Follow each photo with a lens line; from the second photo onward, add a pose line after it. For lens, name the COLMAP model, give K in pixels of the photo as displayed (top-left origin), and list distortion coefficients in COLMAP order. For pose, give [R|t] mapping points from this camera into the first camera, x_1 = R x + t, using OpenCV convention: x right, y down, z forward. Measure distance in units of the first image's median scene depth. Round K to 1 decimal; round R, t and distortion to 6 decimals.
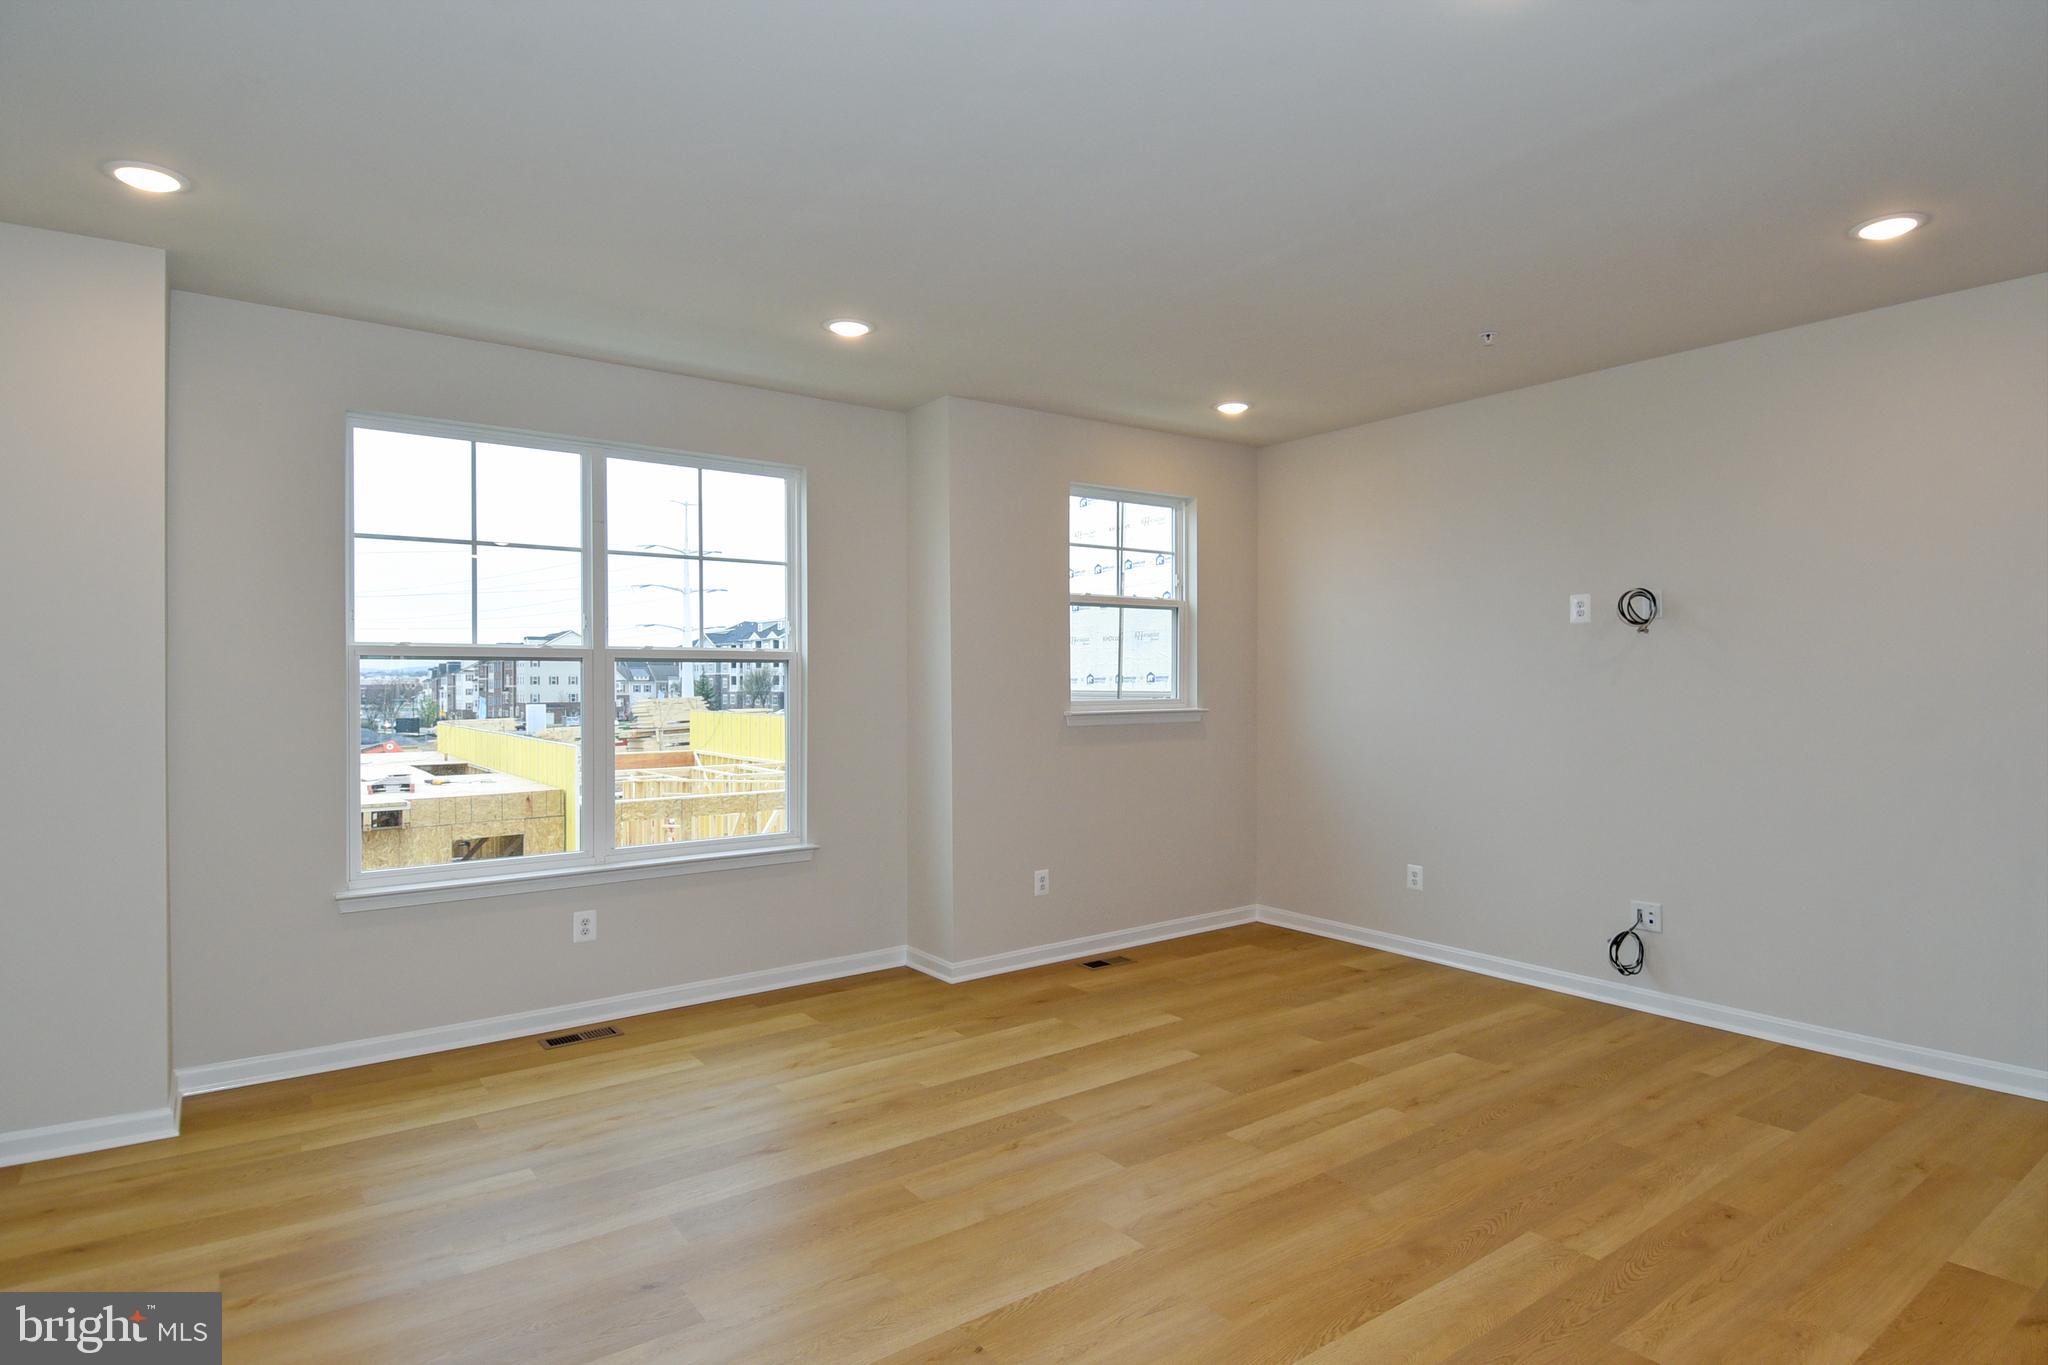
lens RADIAL K [[1069.6, 0, 1039.3], [0, 1069.6, 667.2], [0, 0, 1]] dist [0.041853, -0.020512]
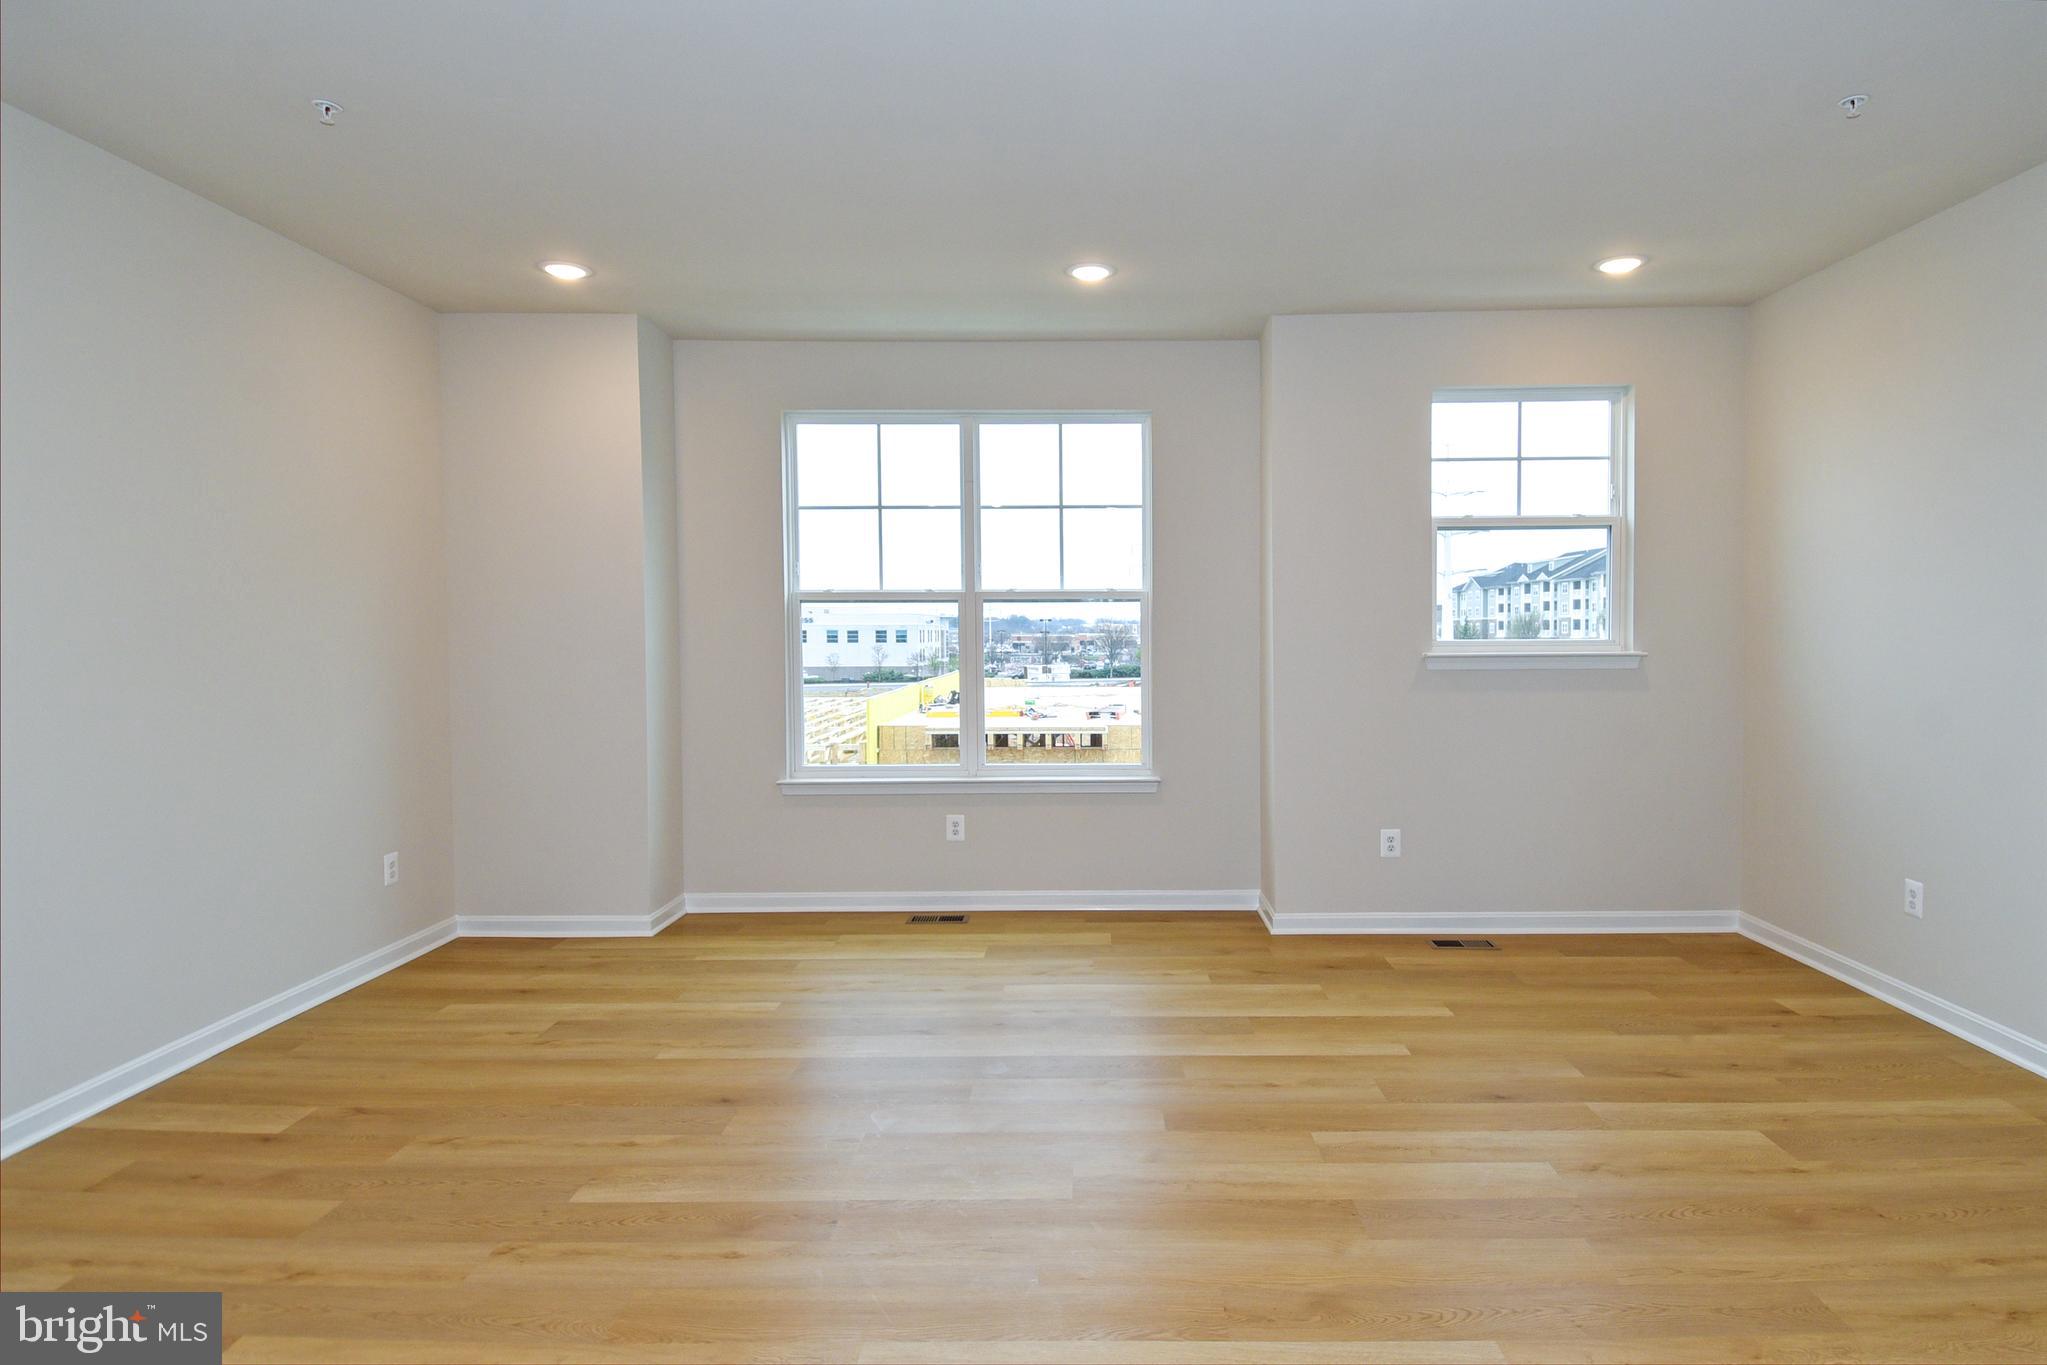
lens RADIAL K [[1069.1, 0, 1026.1], [0, 1069.1, 656.2], [0, 0, 1]] dist [0.041853, -0.020512]
pose [[0.805234, 0.015527, -0.592753, 0.342339], [0.010771, 0.999109, 0.040805, 0.005643], [0.592859, -0.039242, 0.804350, 0.118259]]
